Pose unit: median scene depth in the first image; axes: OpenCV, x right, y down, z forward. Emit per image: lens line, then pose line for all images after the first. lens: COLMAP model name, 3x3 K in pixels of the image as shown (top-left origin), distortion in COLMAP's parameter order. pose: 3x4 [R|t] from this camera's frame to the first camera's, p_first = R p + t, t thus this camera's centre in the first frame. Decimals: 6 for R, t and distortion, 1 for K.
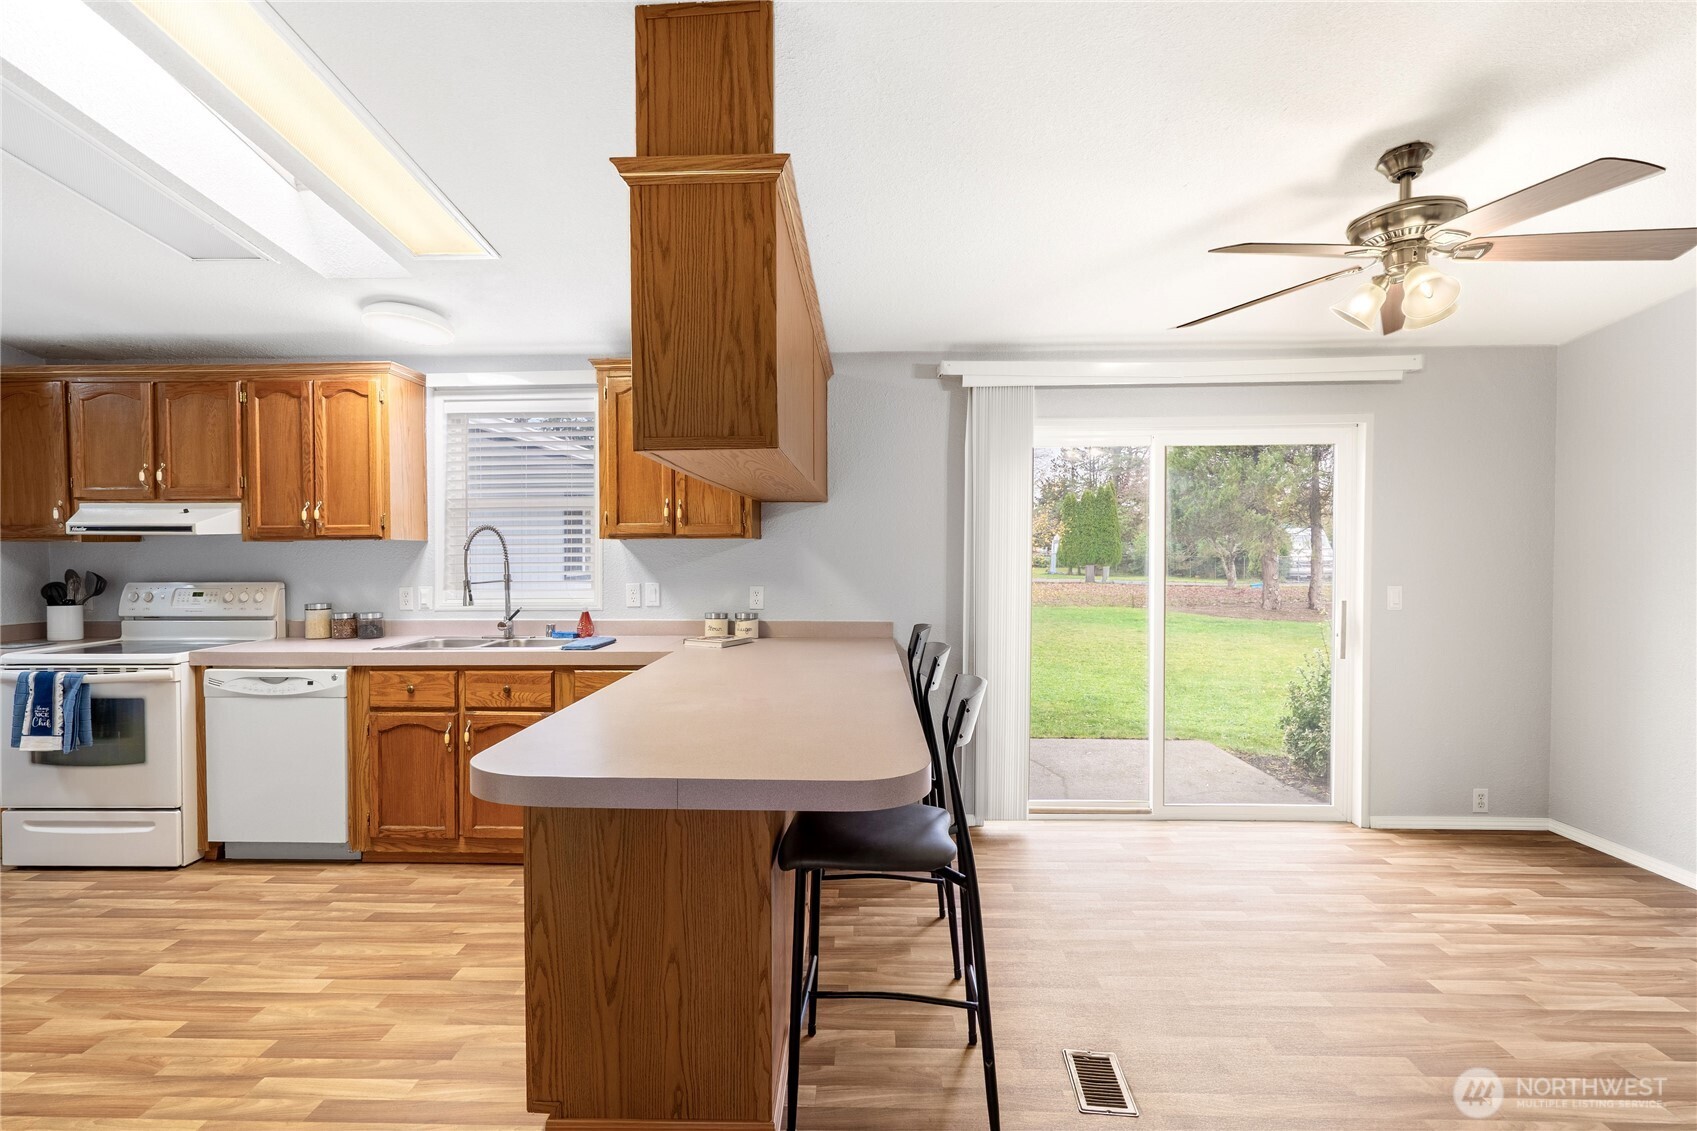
lens RADIAL K [[789.3, 0, 830.5], [0, 789.3, 557.1], [0, 0, 1]] dist [-0.002014, 0.001006]
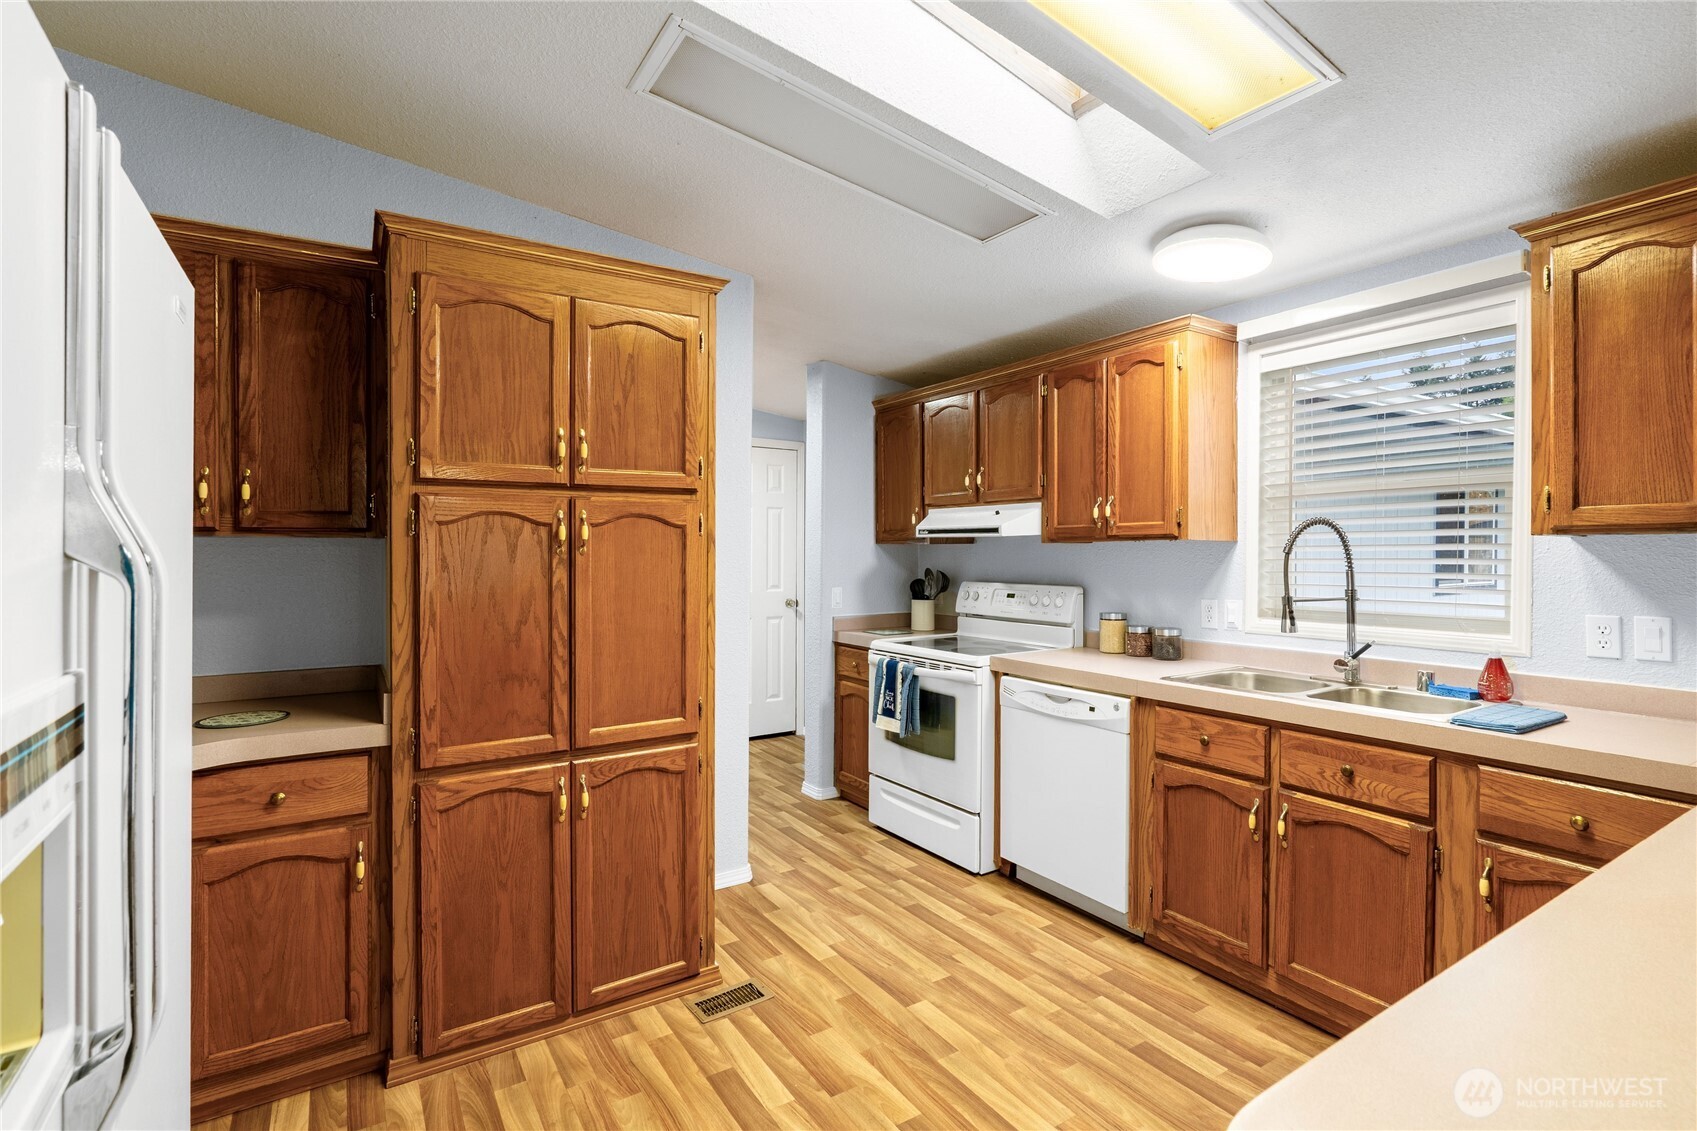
lens RADIAL K [[789.3, 0, 830.5], [0, 789.3, 557.1], [0, 0, 1]] dist [-0.002014, 0.001006]
pose [[0.561687, 0.009400, -0.827297, -0.106211], [-0.011032, 0.999932, 0.003871, -0.003821], [0.827277, 0.006953, 0.561752, 0.263686]]
